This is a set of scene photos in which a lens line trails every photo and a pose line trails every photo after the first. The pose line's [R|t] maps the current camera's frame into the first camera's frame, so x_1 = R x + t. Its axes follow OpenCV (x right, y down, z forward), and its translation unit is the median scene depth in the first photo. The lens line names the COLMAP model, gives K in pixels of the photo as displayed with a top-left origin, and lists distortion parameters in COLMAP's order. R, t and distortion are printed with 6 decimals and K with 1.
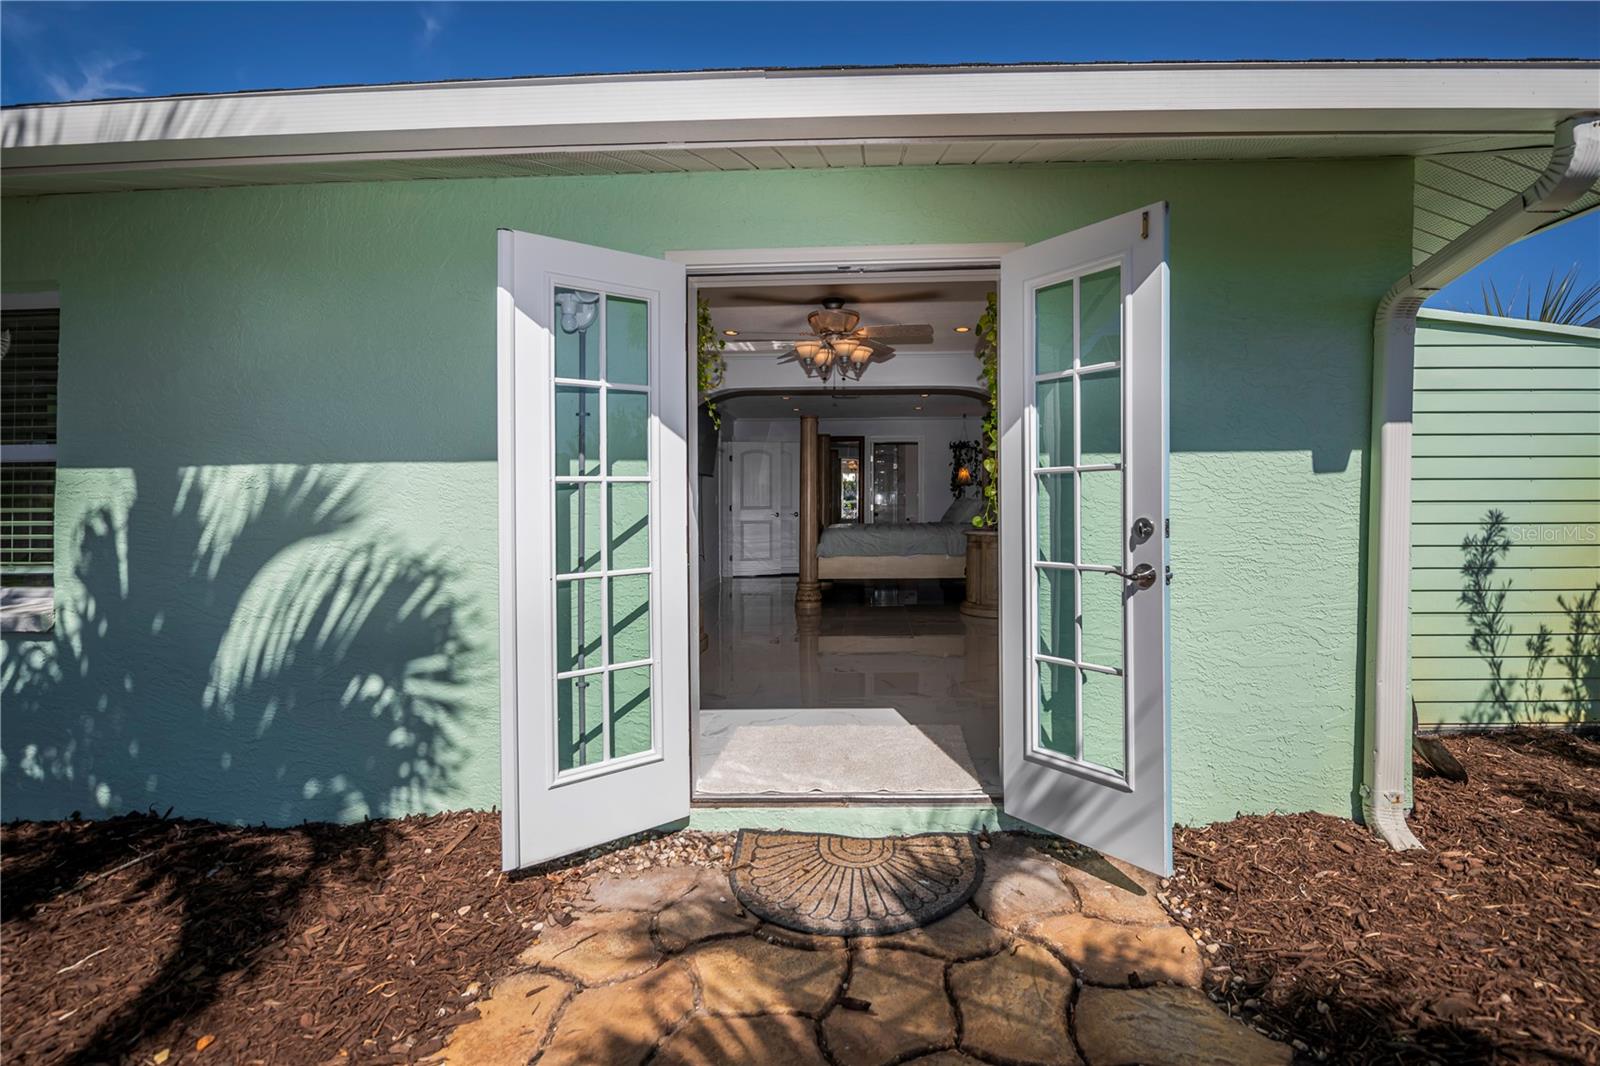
lens RADIAL K [[693.3, 0, 800.1], [0, 693.3, 533.1], [0, 0, 1]] dist [0.000398, 0.000035]
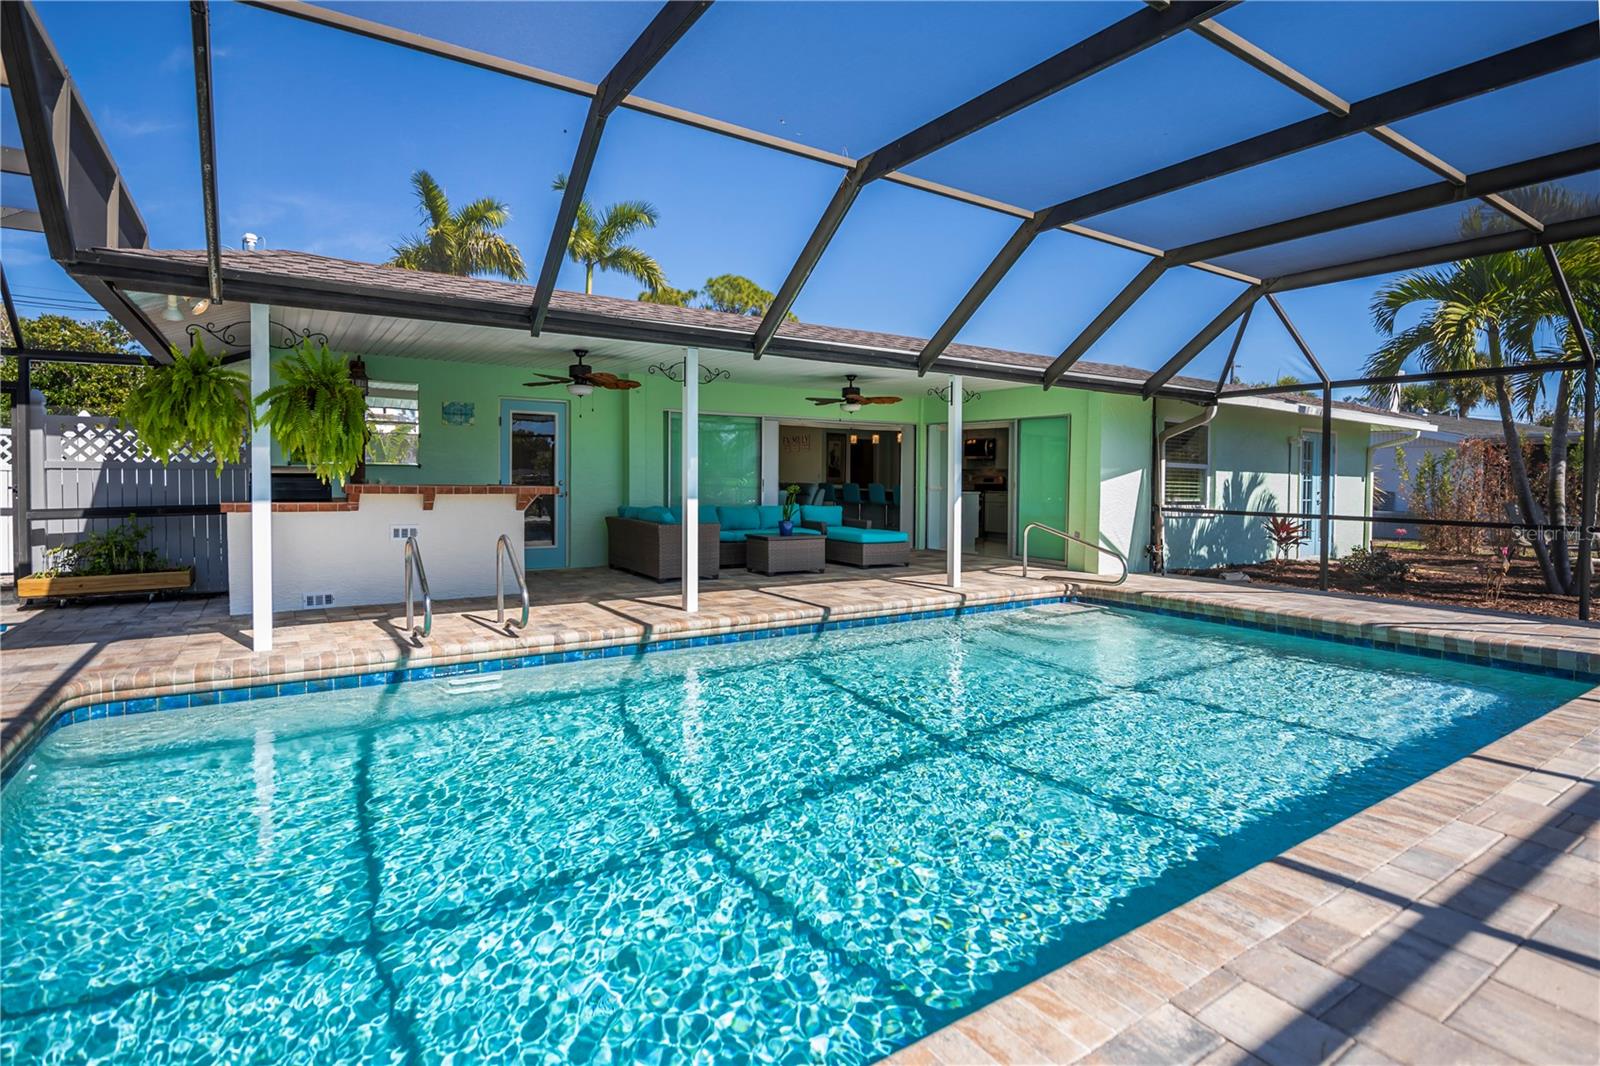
lens RADIAL K [[780.2, 0, 800.3], [0, 780.2, 529.7], [0, 0, 1]] dist [0.001068, 0.000061]
pose [[0.832783, -0.005428, 0.553573, -5.730952], [-0.000848, 0.999938, 0.011081, 0.204808], [-0.553599, -0.009697, 0.832727, -1.458688]]
